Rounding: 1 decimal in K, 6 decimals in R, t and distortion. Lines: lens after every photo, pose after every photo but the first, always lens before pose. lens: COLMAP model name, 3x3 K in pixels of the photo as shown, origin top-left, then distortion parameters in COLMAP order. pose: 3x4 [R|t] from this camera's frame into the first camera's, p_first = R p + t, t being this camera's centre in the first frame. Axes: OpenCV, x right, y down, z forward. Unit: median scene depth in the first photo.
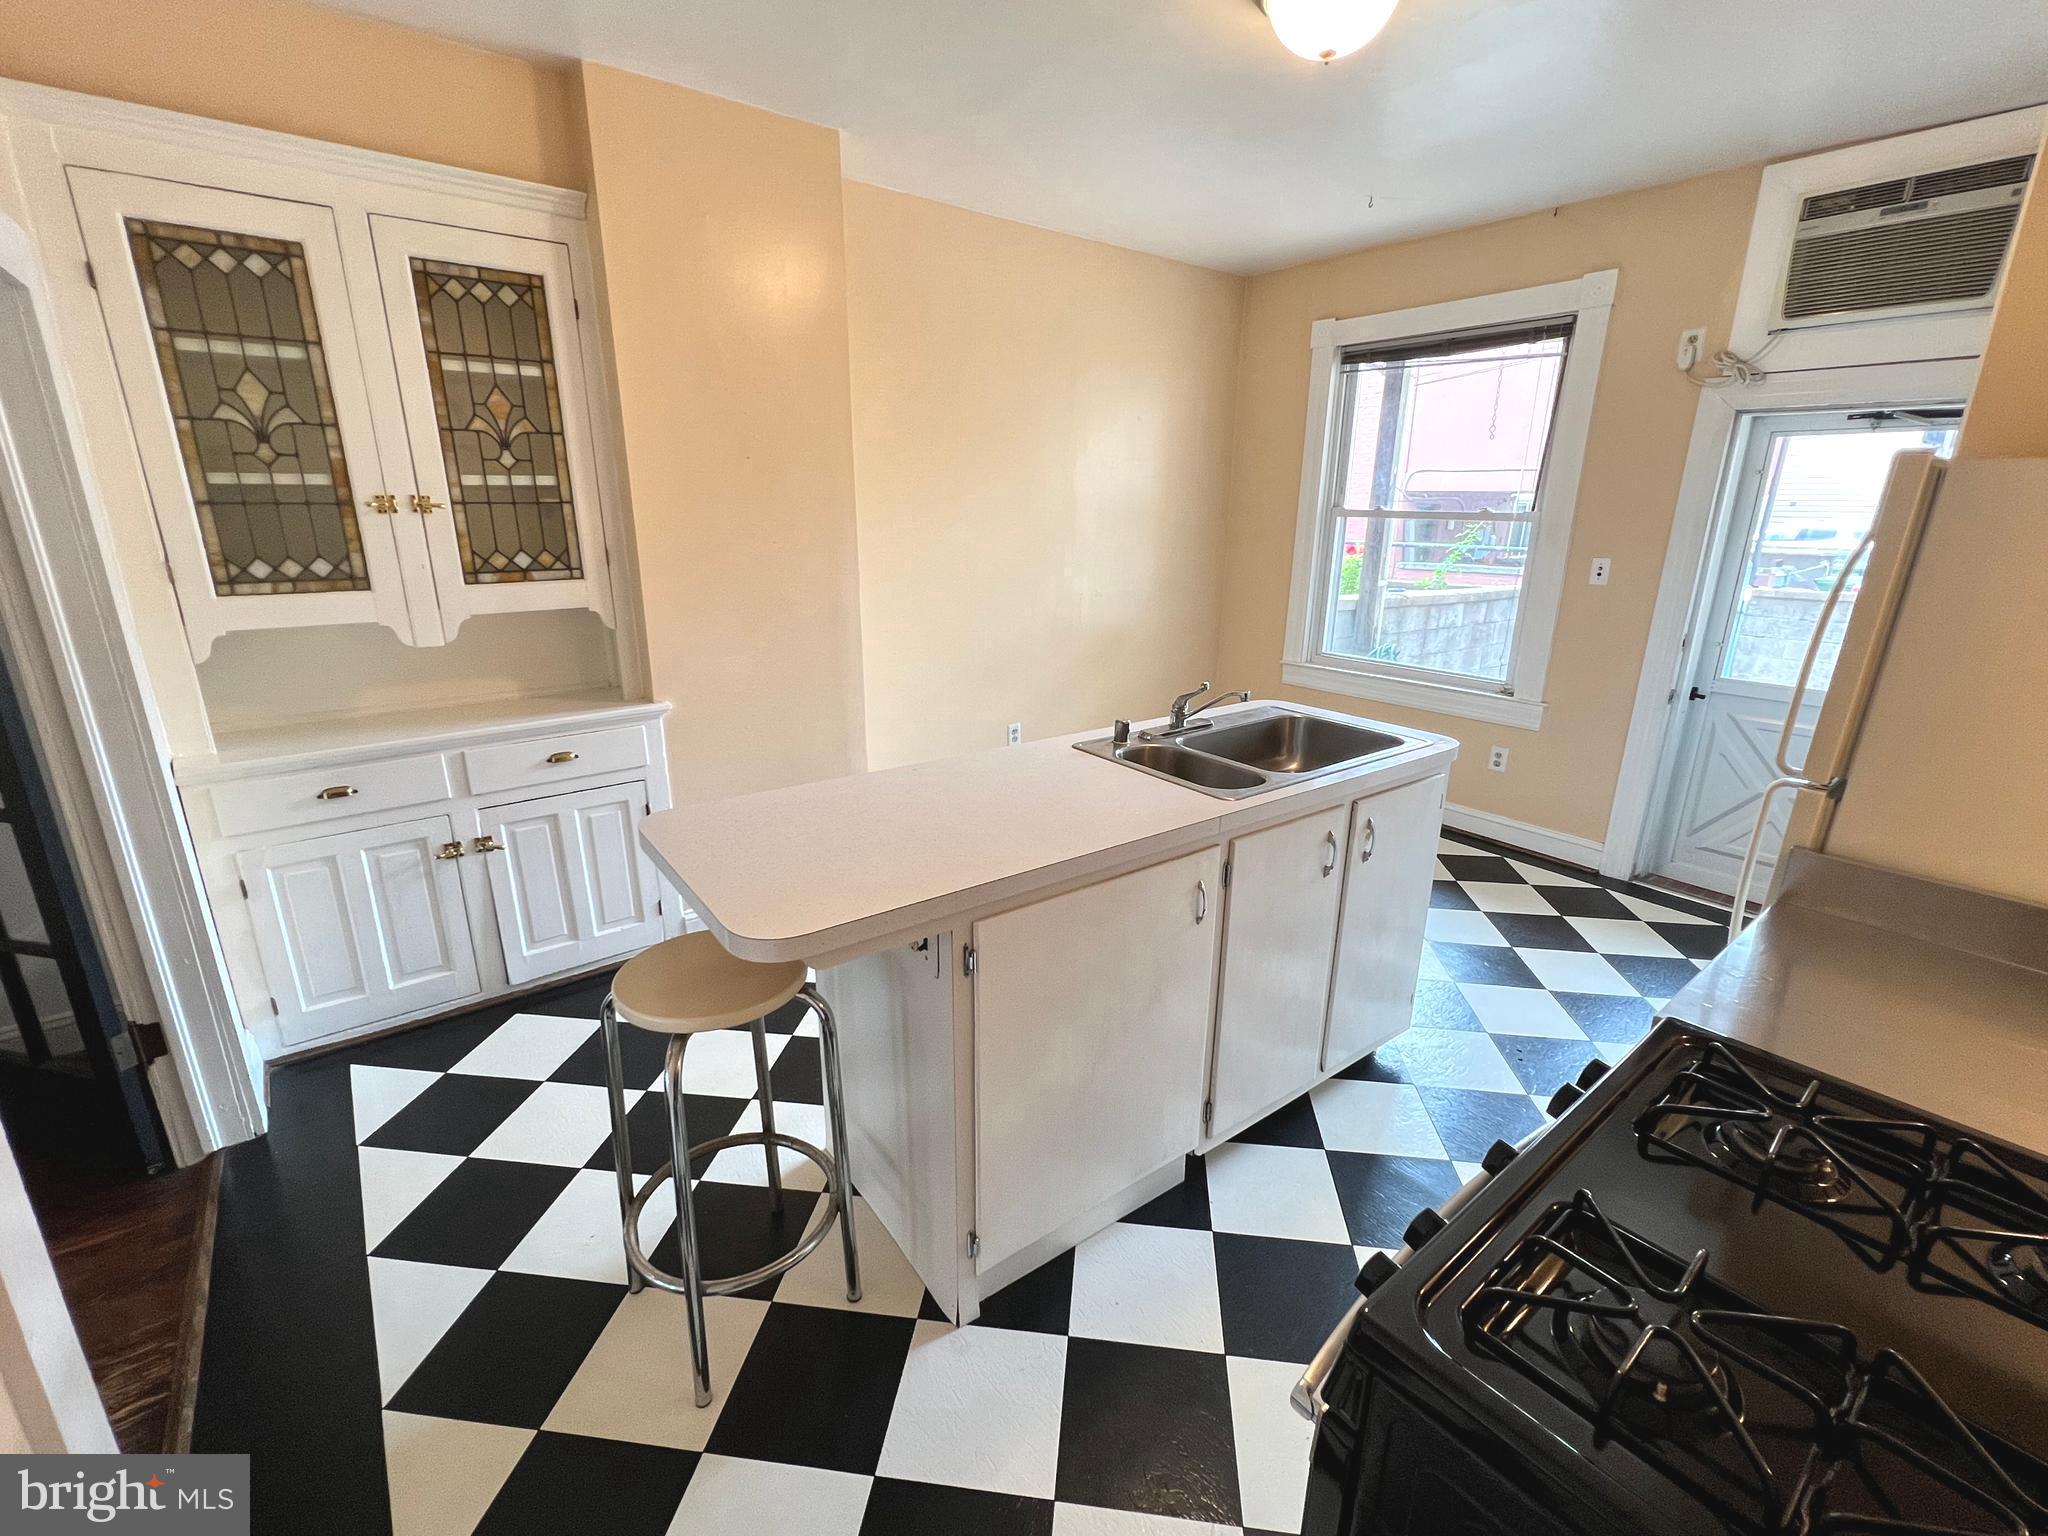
lens RADIAL K [[904.1, 0, 1024.0], [0, 904.1, 768.0], [0, 0, 1]] dist [0.000225, -0.000032]
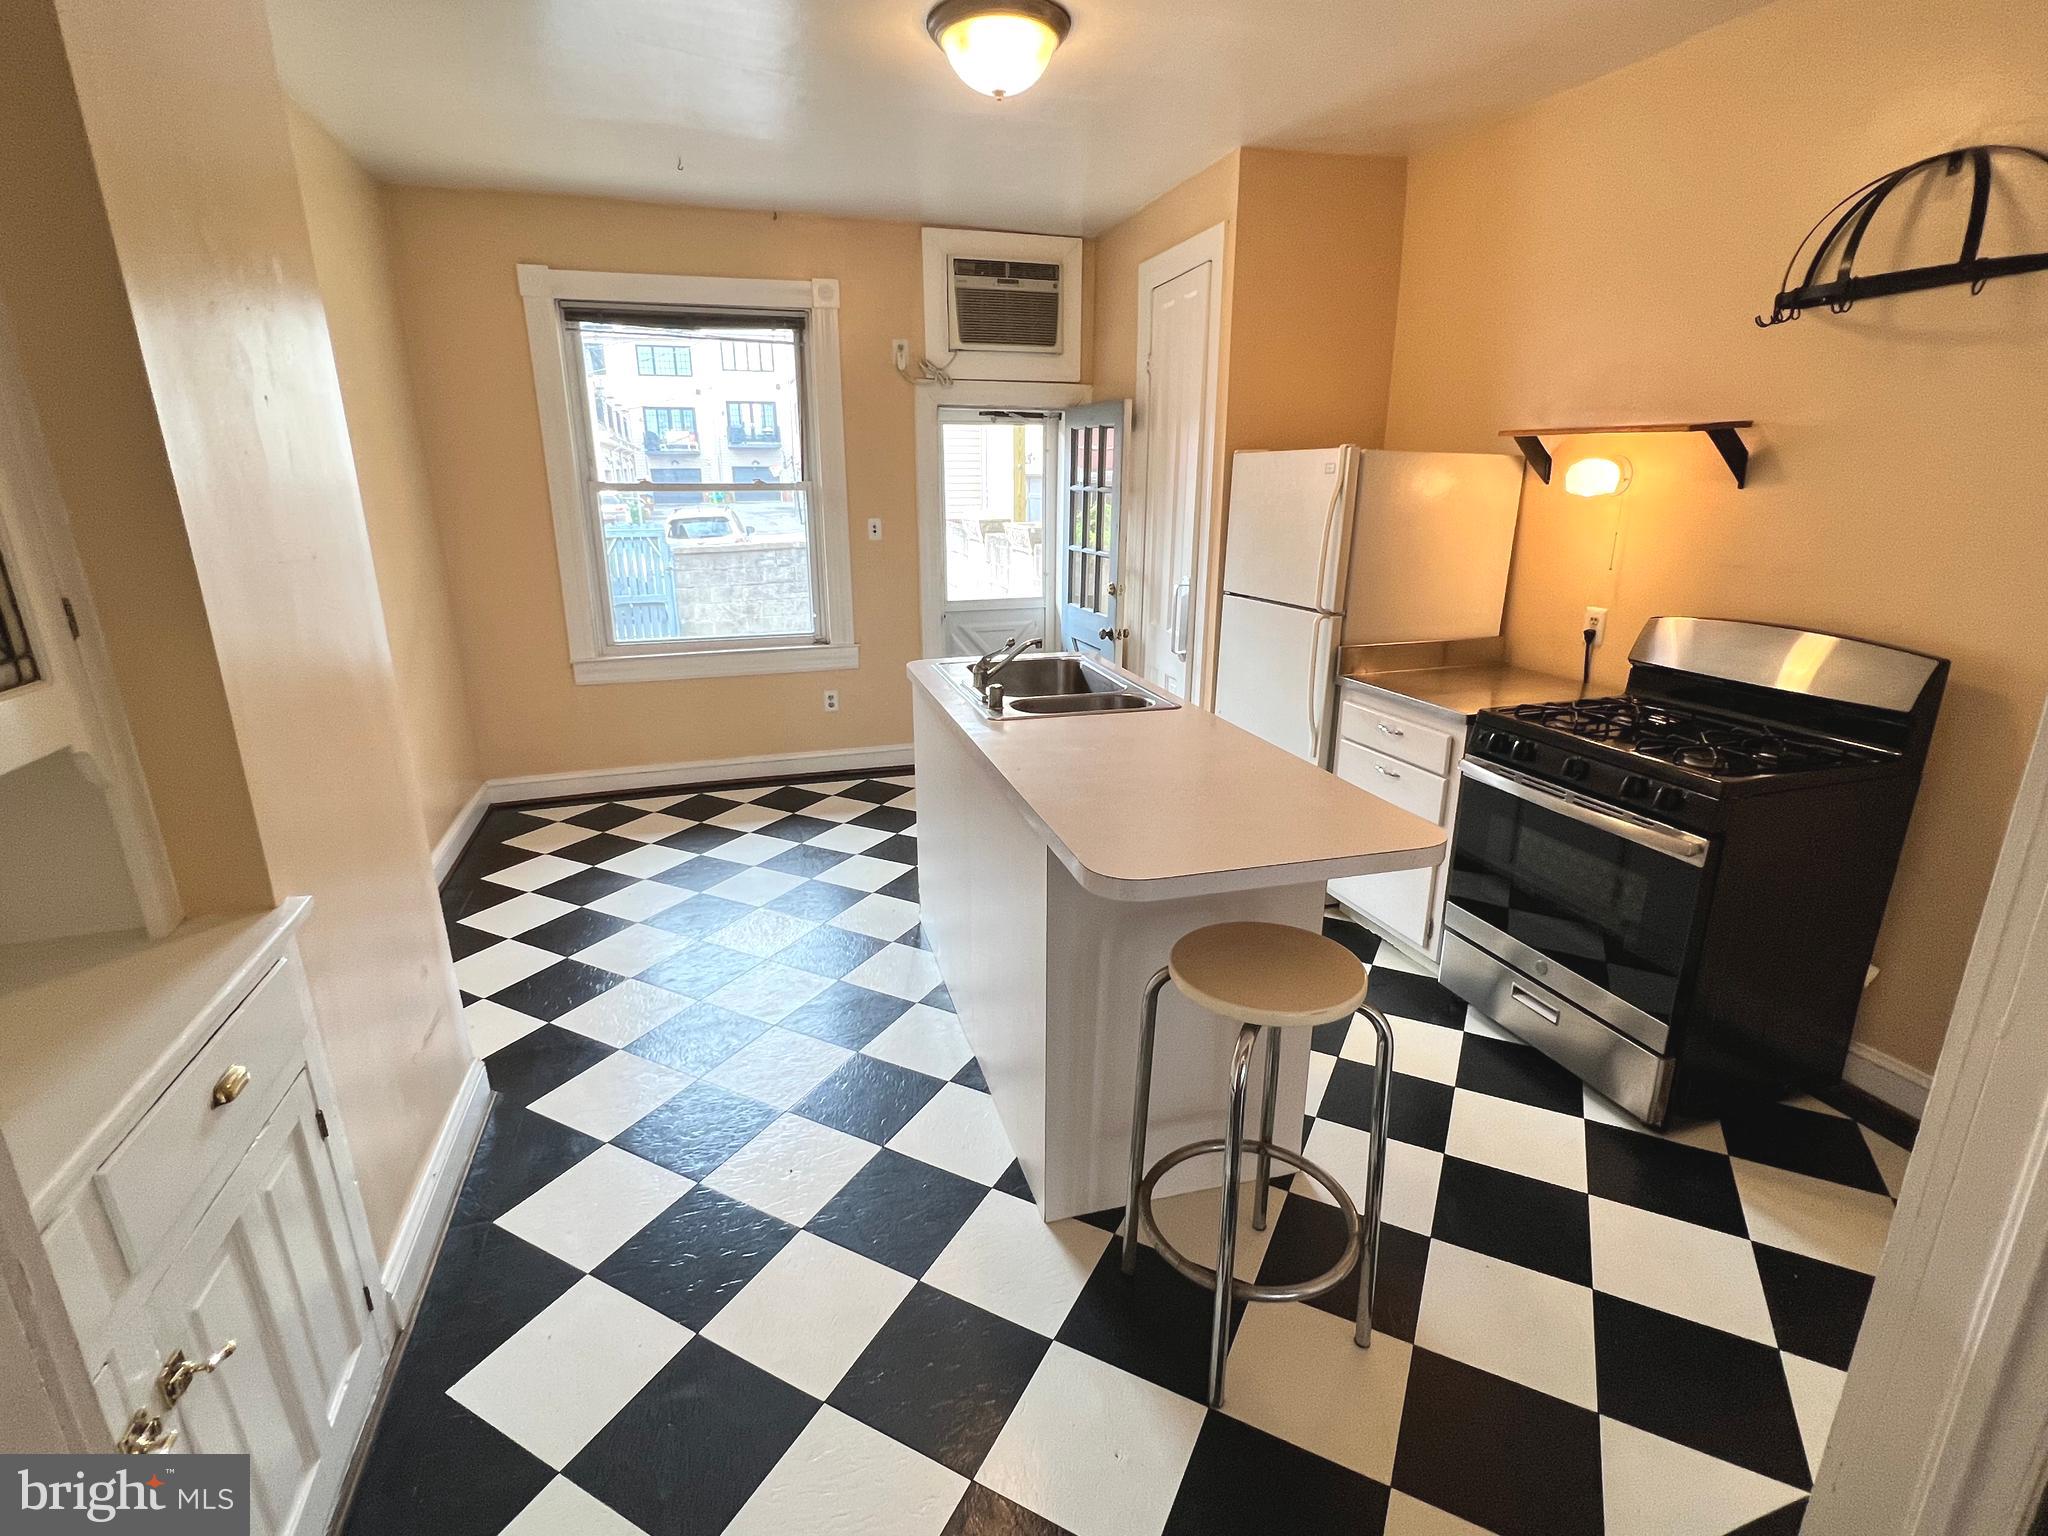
lens RADIAL K [[960.5, 0, 1024.5], [0, 960.5, 763.7], [0, 0, 1]] dist [-0.002420, -0.000287]
pose [[0.343311, -0.276960, 0.897458, -0.626717], [0.274760, 0.943348, 0.186016, -0.118012], [-0.898134, 0.182724, 0.399960, 0.403977]]
